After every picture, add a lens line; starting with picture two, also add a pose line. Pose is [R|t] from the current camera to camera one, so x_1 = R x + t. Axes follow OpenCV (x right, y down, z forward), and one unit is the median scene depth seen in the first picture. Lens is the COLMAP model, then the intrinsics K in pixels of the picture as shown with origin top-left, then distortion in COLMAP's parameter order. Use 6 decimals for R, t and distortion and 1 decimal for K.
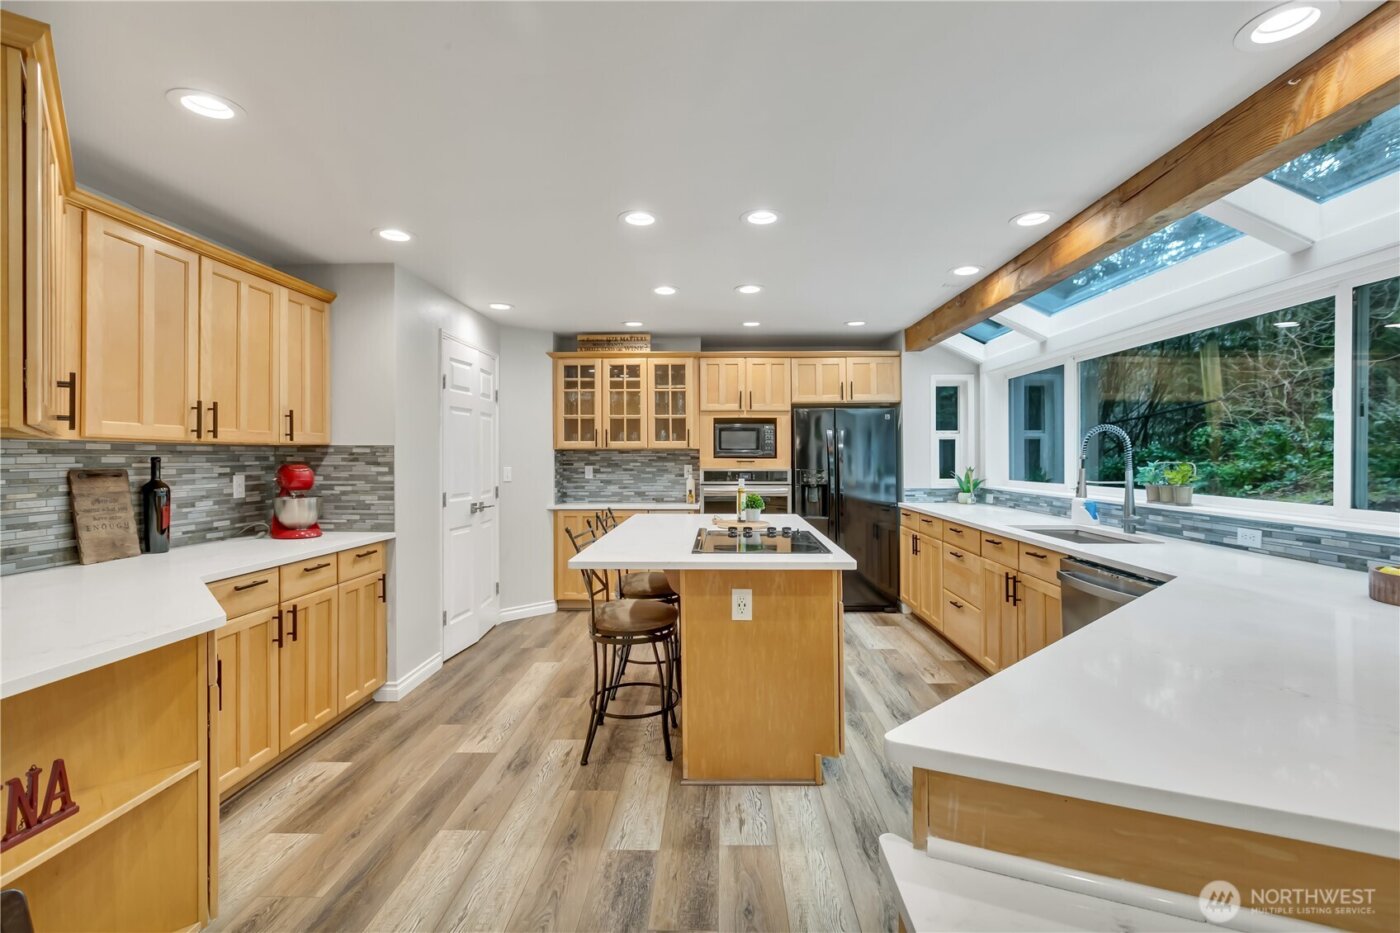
lens RADIAL K [[641.8, 0, 703.8], [0, 641.8, 454.6], [0, 0, 1]] dist [-0.000302, -0.000027]
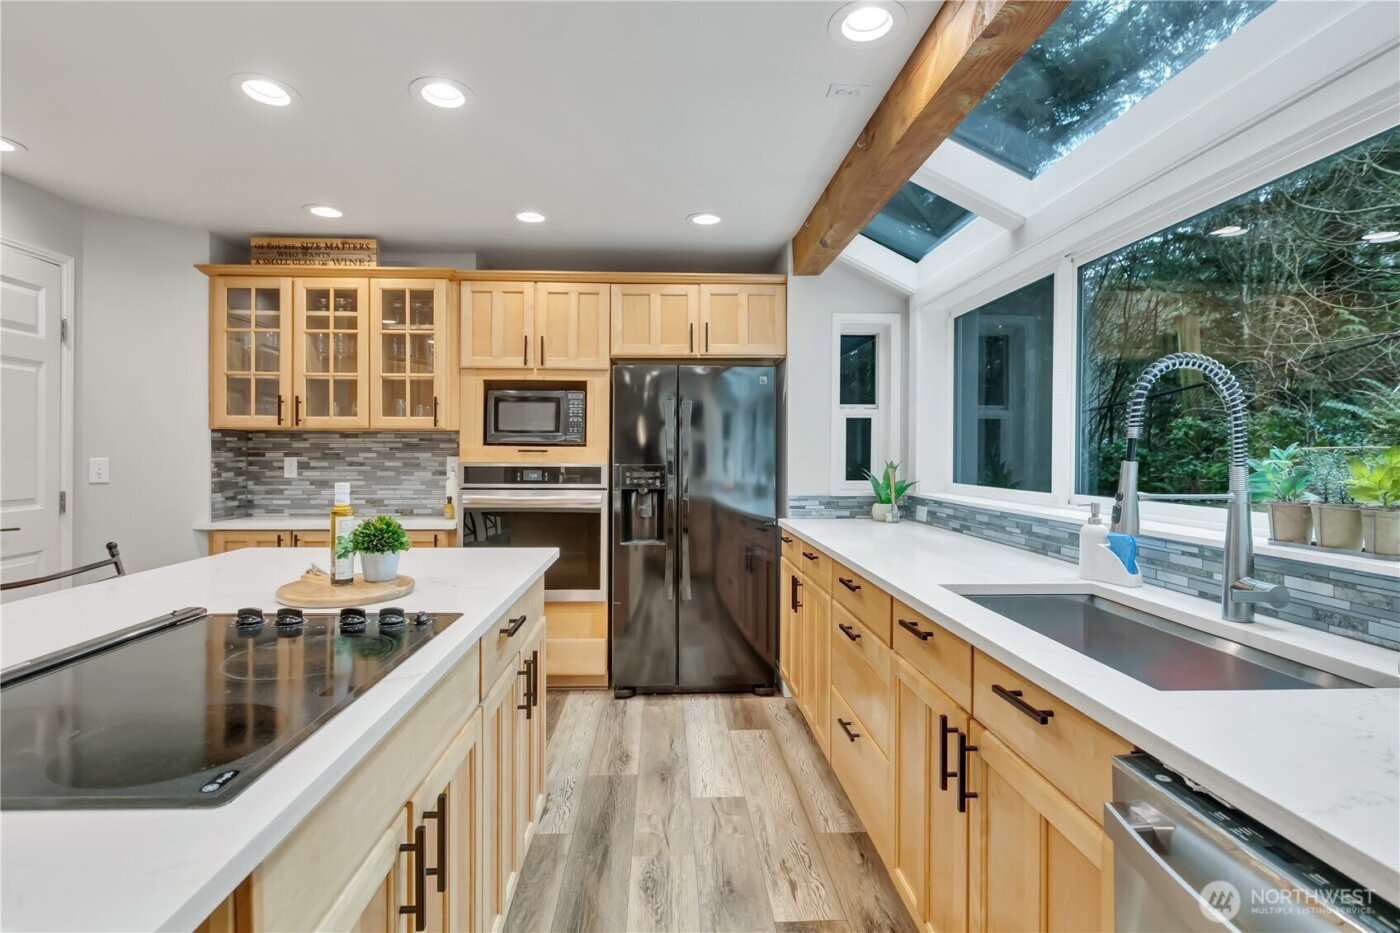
lens RADIAL K [[641.8, 0, 692.7], [0, 641.8, 463.9], [0, 0, 1]] dist [-0.000302, -0.000027]
pose [[0.998371, 0.004936, 0.056846, 0.181435], [-0.005989, 0.999813, 0.018366, 0.010838], [-0.056745, -0.018677, 0.998214, 0.380037]]
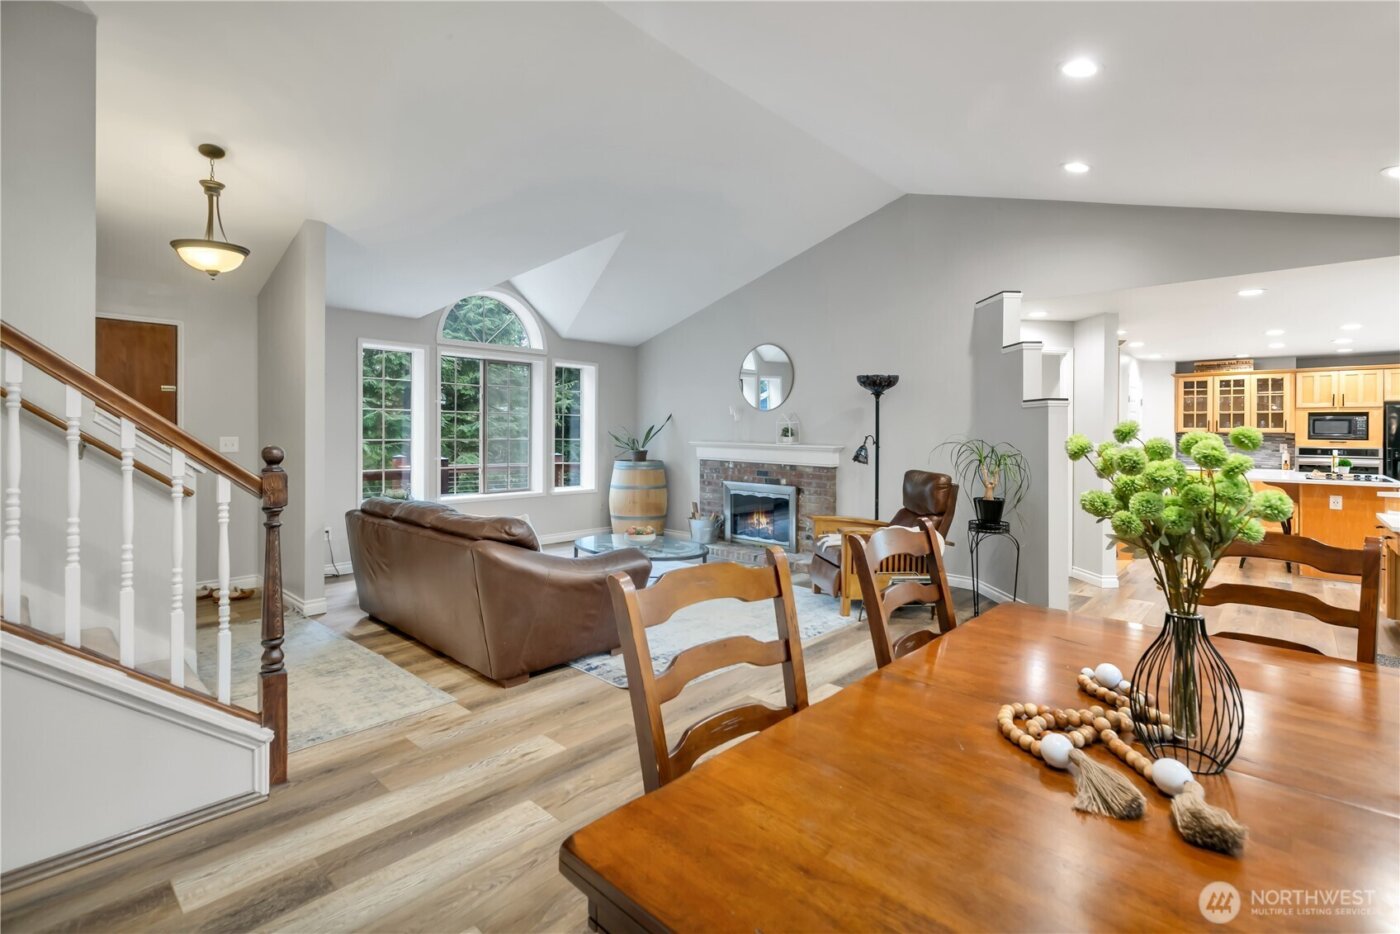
lens RADIAL K [[641.8, 0, 702.0], [0, 641.8, 436.2], [0, 0, 1]] dist [-0.000302, -0.000027]
pose [[0.756315, 0.011689, -0.654103, -0.074977], [-0.017055, 0.999853, -0.001853, 0.025251], [0.653985, 0.012557, 0.756403, -1.056831]]
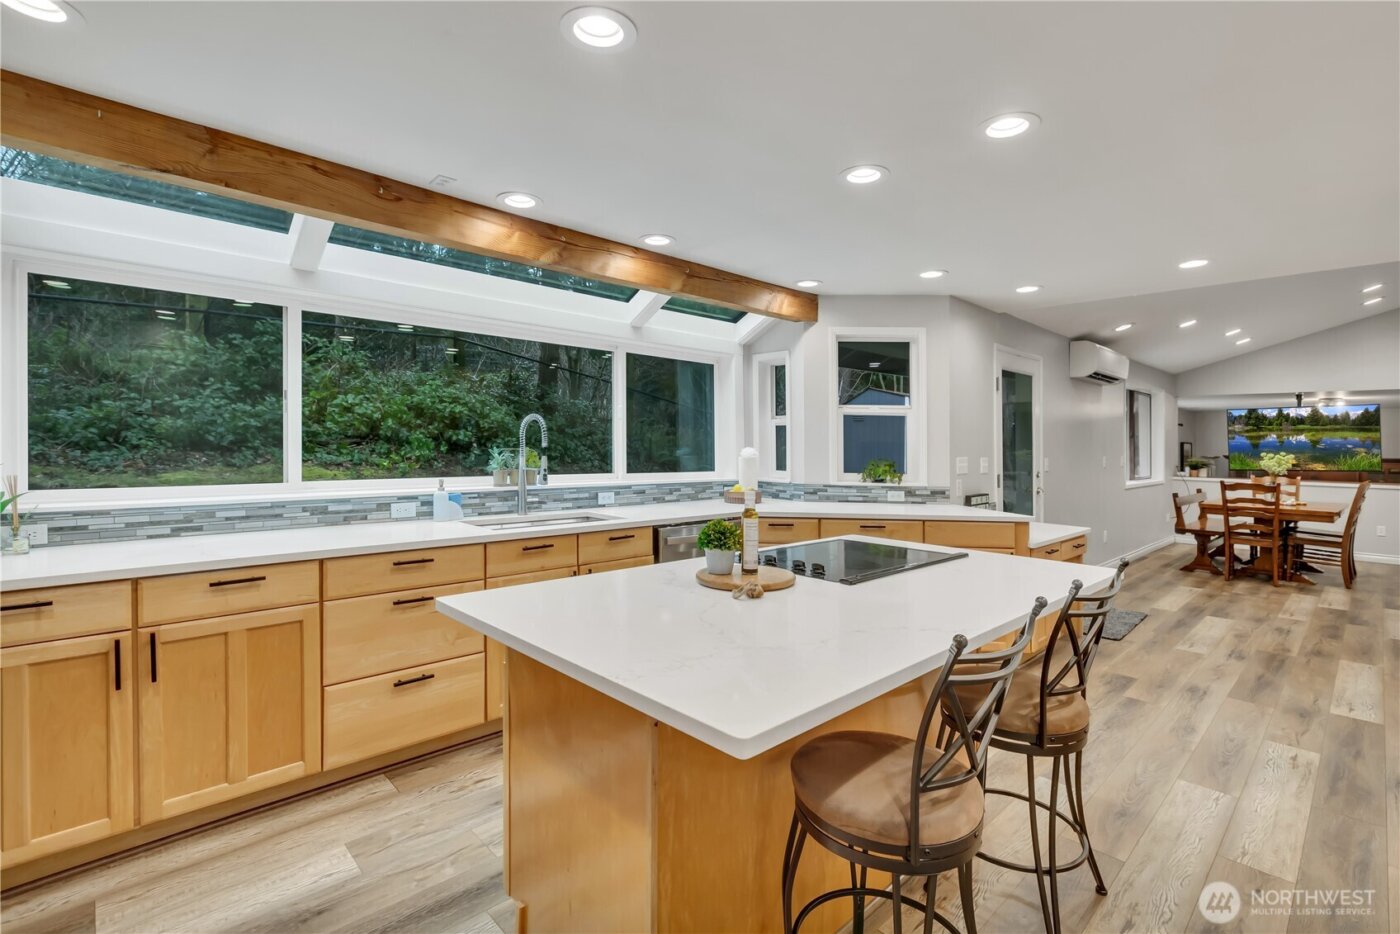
lens RADIAL K [[641.8, 0, 717.1], [0, 641.8, 440.5], [0, 0, 1]] dist [-0.000302, -0.000027]
pose [[-0.706082, 0.000943, 0.708129, -0.209109], [-0.009986, 0.999886, -0.011290, 0.003884], [-0.708059, -0.015043, -0.705993, 0.955577]]
